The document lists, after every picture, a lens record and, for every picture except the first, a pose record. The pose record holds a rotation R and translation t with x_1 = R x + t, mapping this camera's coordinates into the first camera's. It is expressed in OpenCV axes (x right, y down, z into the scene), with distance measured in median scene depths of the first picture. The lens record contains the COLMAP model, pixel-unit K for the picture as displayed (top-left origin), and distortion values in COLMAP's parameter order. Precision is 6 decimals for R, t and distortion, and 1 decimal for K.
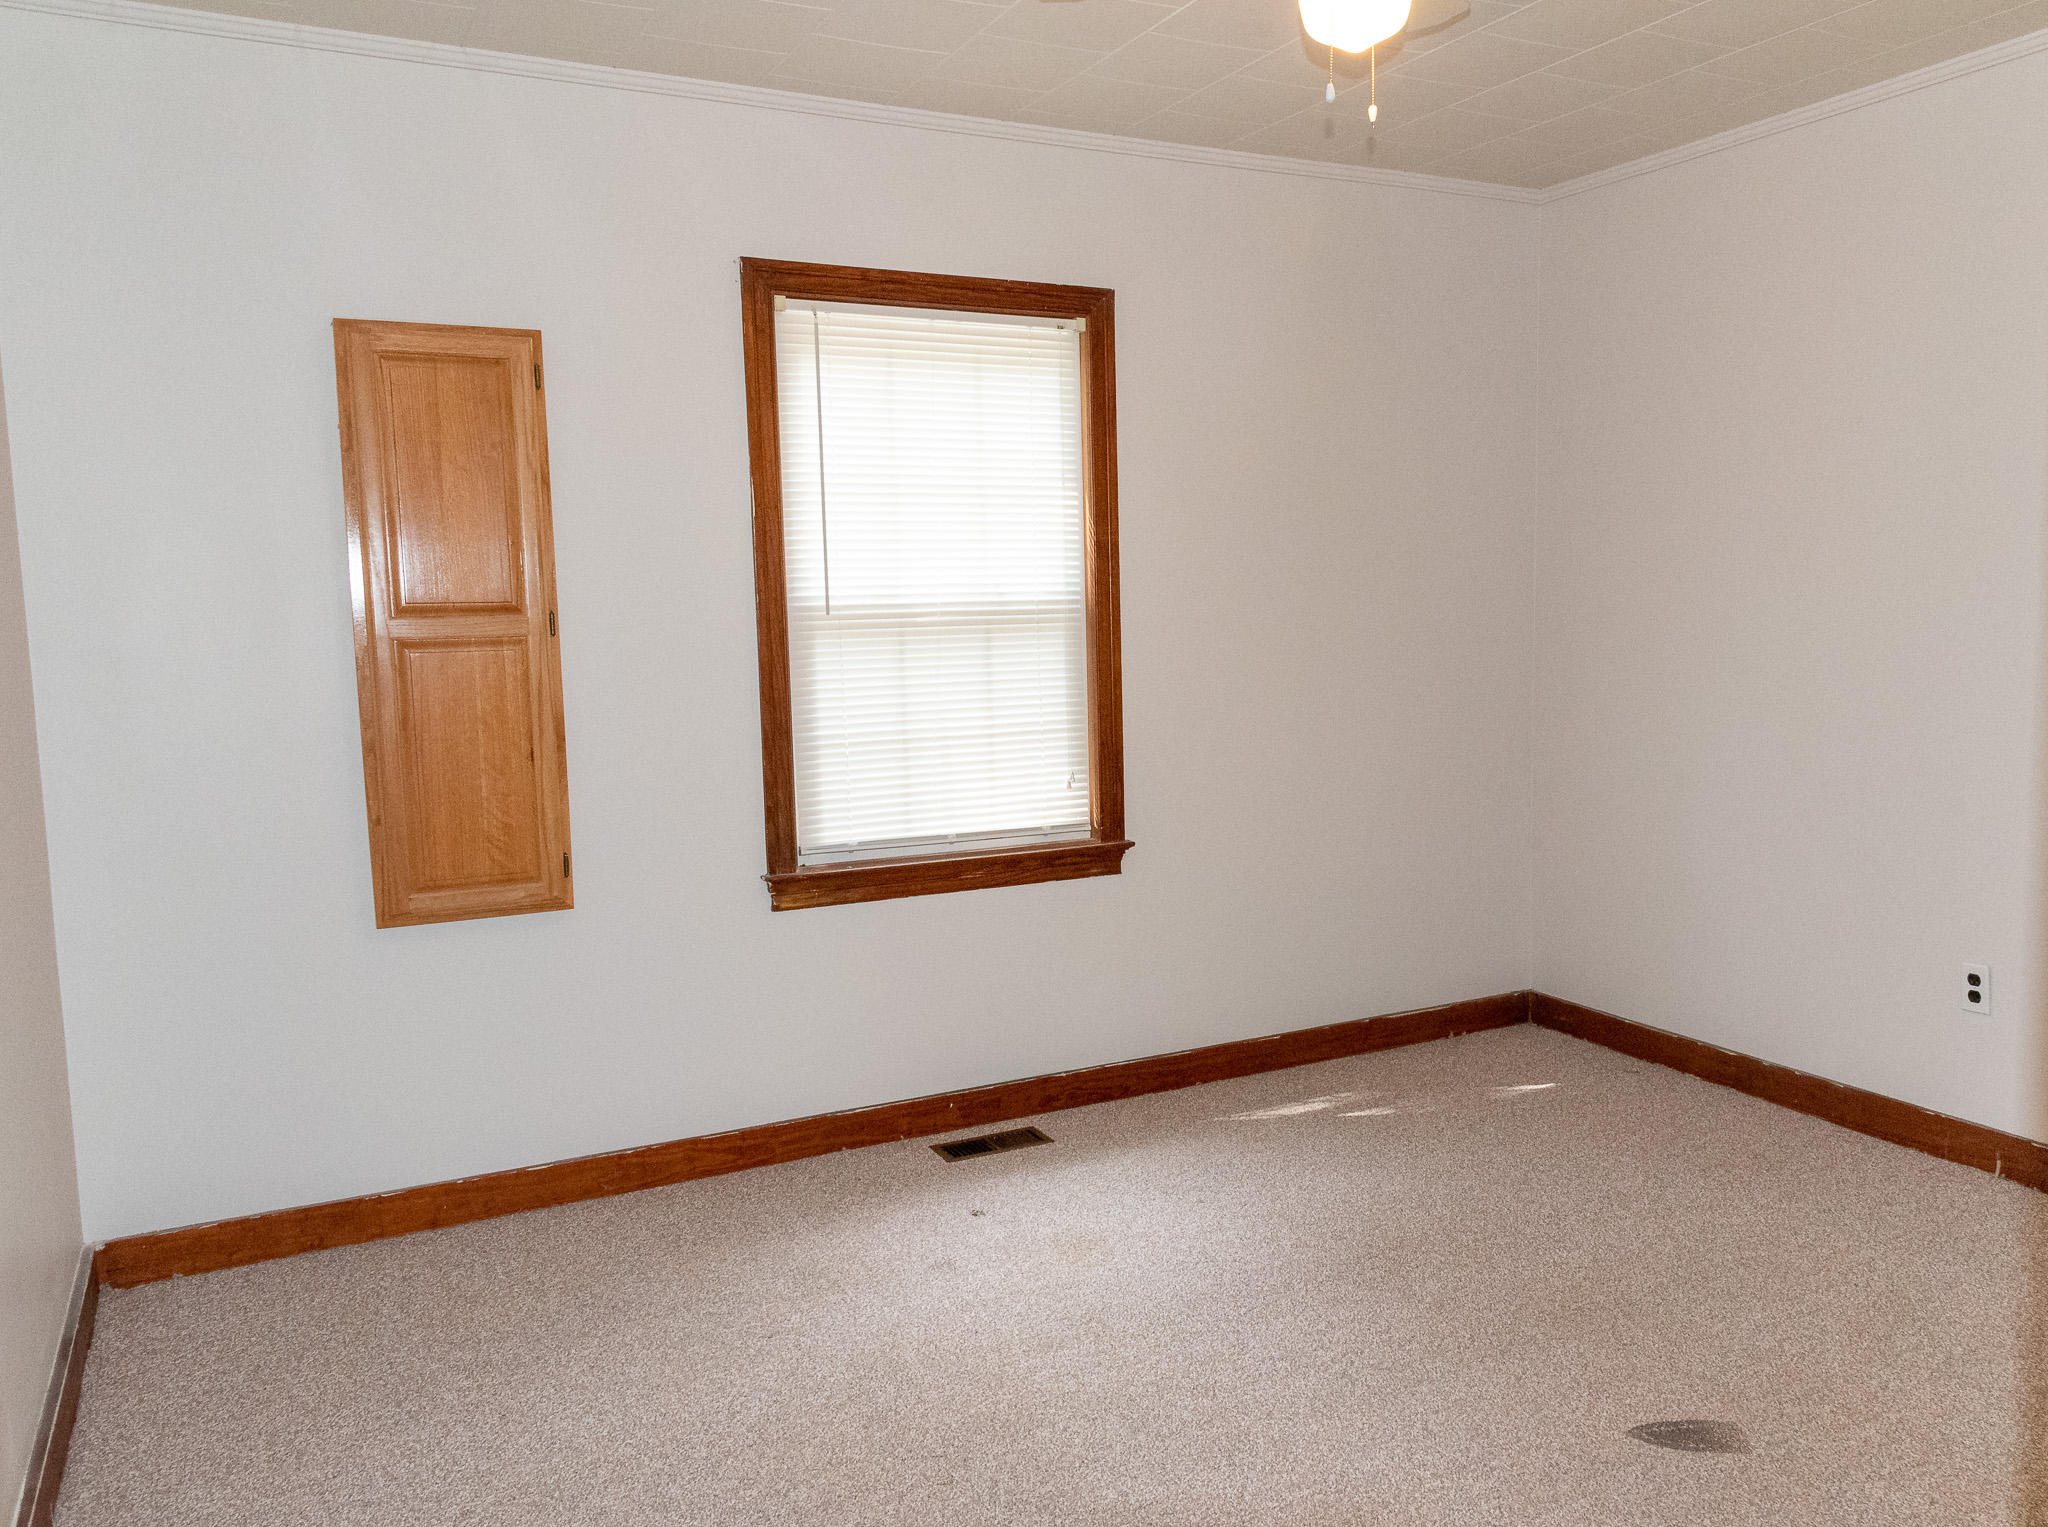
lens RADIAL K [[1538.9, 0, 1031.4], [0, 1538.9, 769.2], [0, 0, 1]] dist [-0.002324, -0.000055]
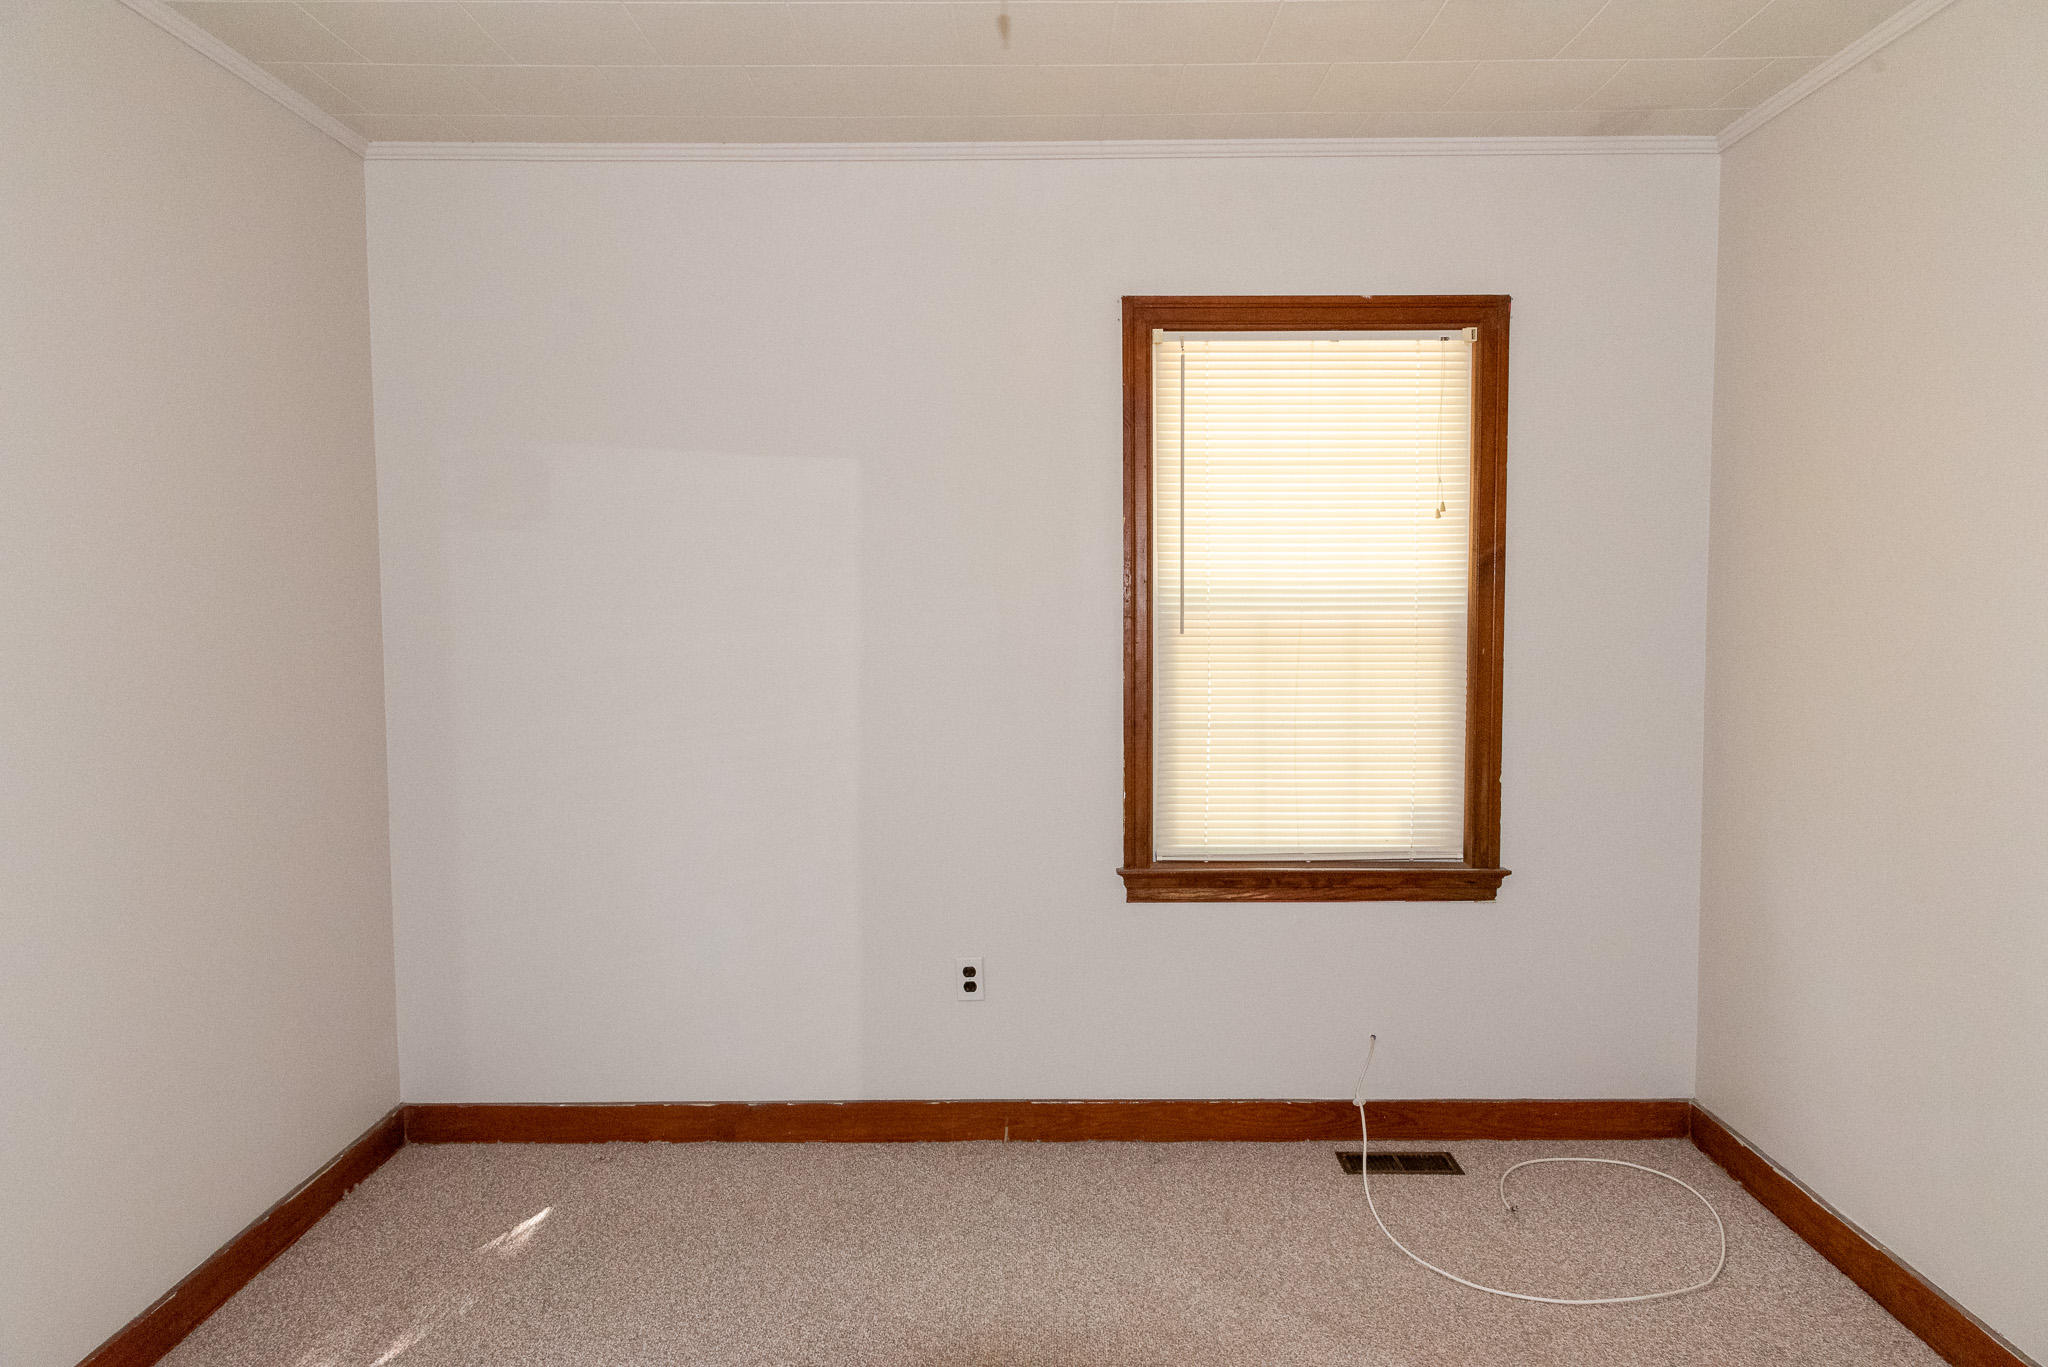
lens RADIAL K [[1389.6, 0, 1022.6], [0, 1389.6, 689.9], [0, 0, 1]] dist [-0.010196, 0.002653]
pose [[0.889241, 0.036215, -0.456004, 0.196268], [-0.059915, 0.997494, -0.037619, -0.013683], [0.453499, 0.060773, 0.889182, 0.102997]]
